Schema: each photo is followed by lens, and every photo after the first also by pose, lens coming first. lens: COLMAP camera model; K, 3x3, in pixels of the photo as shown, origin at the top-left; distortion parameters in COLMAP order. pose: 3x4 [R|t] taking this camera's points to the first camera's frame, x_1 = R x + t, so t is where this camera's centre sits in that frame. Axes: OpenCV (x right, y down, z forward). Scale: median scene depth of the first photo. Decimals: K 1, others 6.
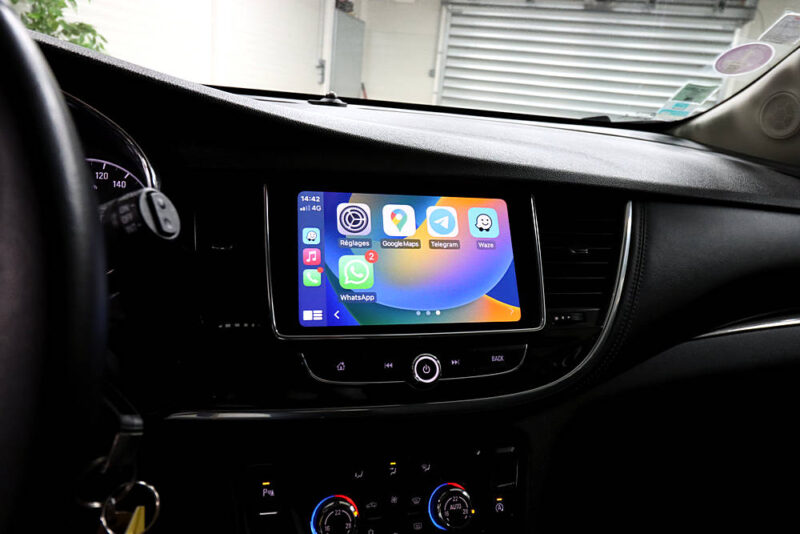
lens RADIAL K [[518.0, 0, 398.0], [0, 518.0, 267.2], [0, 0, 1]] dist [0.005783, -0.002308]
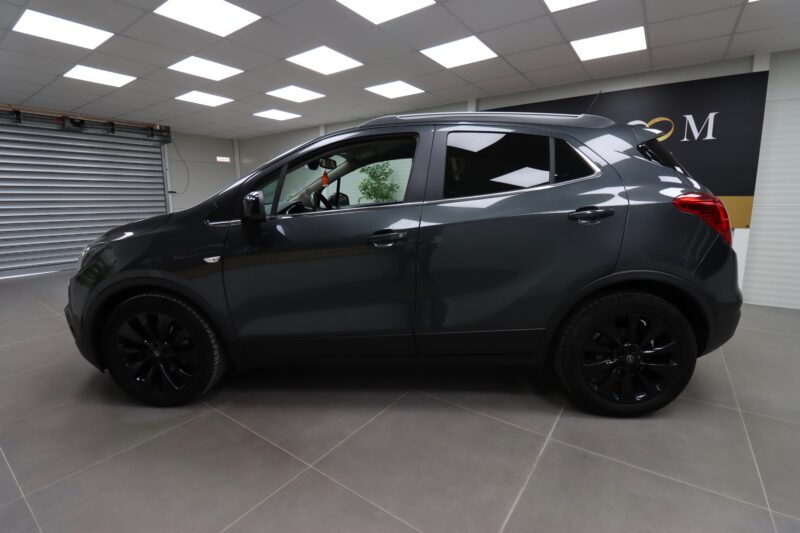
lens RADIAL K [[374.4, 0, 400.0], [0, 374.4, 266.5], [0, 0, 1]] dist [-0.000488, -0.012741]
pose [[0.319207, -0.265937, 0.909607, -4.770444], [0.314944, 0.935035, 0.162848, 0.152059], [-0.893822, 0.234492, 0.382225, -2.331095]]
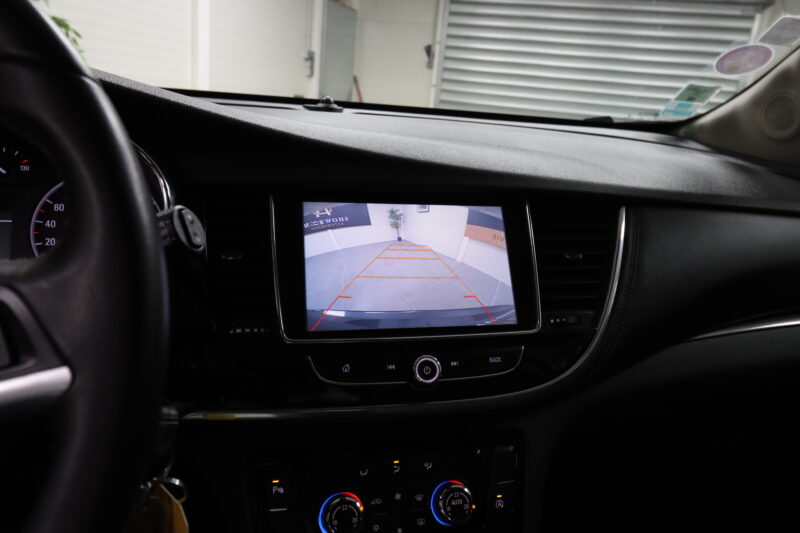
lens RADIAL K [[567.8, 0, 400.0], [0, 567.8, 266.5], [0, 0, 1]] dist [0.008710, -0.001861]
pose [[0.999893, -0.012216, 0.007993, -0.004961], [0.012330, 0.999819, -0.014460, 0.001686], [-0.007815, 0.014557, 0.999864, -0.109552]]
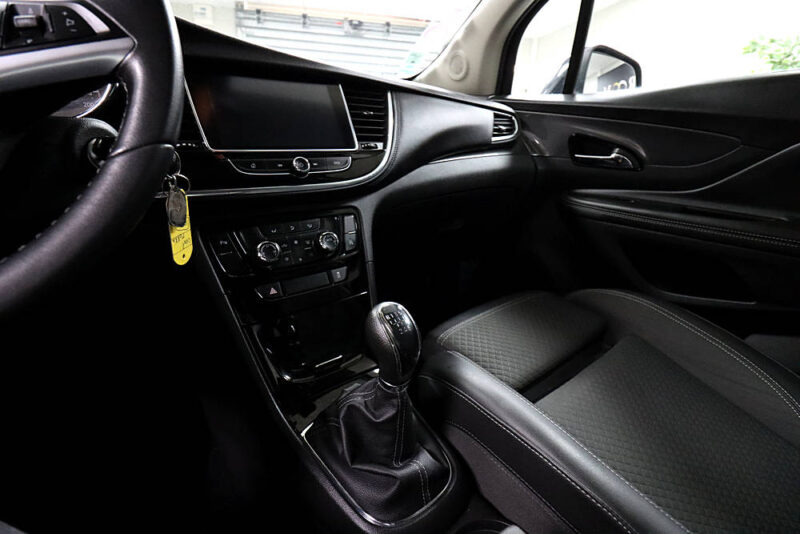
lens RADIAL K [[378.4, 0, 397.7], [0, 378.4, 262.8], [0, 0, 1]] dist [0.000250, -0.011483]
pose [[0.907639, -0.187171, 0.375709, -0.144500], [0.159463, 0.981727, 0.103846, 0.318910], [-0.388281, -0.034343, 0.920901, -0.276793]]
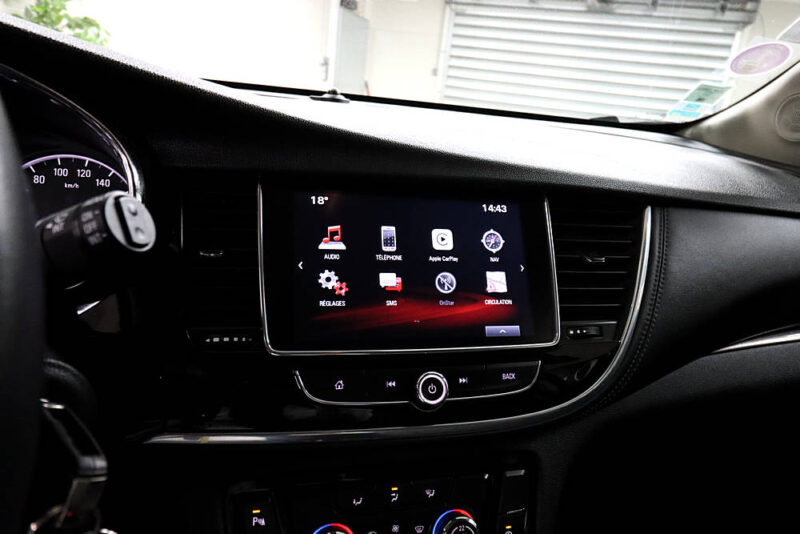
lens RADIAL K [[509.5, 0, 399.5], [0, 509.5, 264.5], [0, 0, 1]] dist [0.005045, -0.001722]
pose [[0.999927, 0.012015, 0.001329, -0.005038], [-0.012019, 0.999923, 0.003159, -0.017930], [-0.001291, -0.003175, 0.999994, 0.067278]]
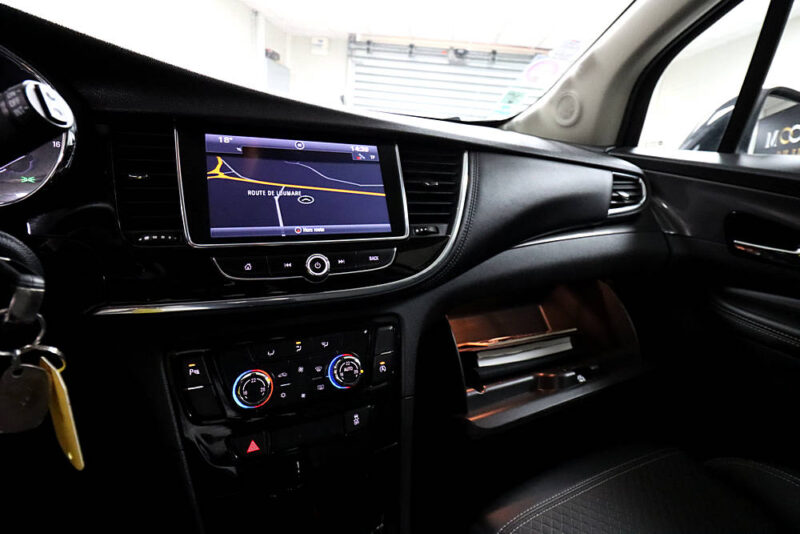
lens RADIAL K [[378.4, 0, 397.7], [0, 378.4, 262.8], [0, 0, 1]] dist [0.000250, -0.011483]
pose [[0.982306, -0.065479, 0.175466, 0.059942], [0.062007, 0.997757, 0.025205, 0.124898], [-0.176722, -0.013879, 0.984163, 0.018434]]
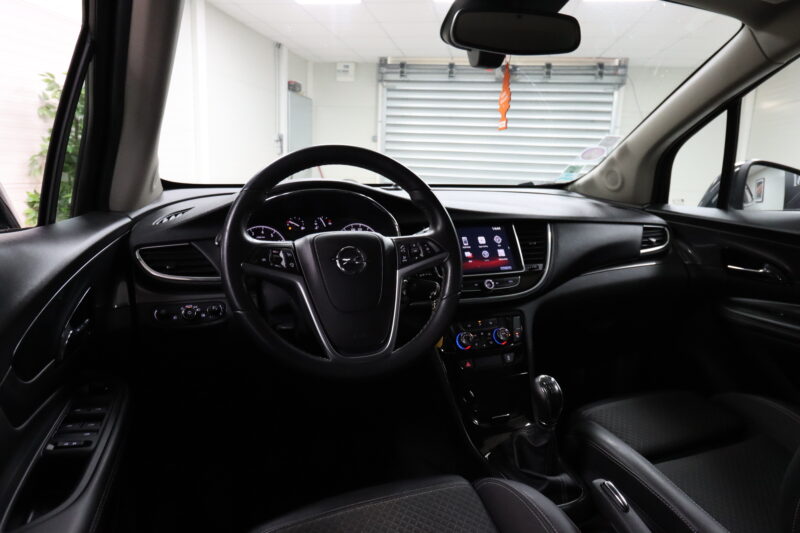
lens RADIAL K [[509.5, 0, 399.5], [0, 509.5, 264.0], [0, 0, 1]] dist [0.005045, -0.001722]
pose [[0.988399, -0.091992, 0.120854, -0.544034], [0.103901, 0.989921, -0.096232, 0.213377], [-0.110784, 0.107673, 0.987995, -1.247585]]
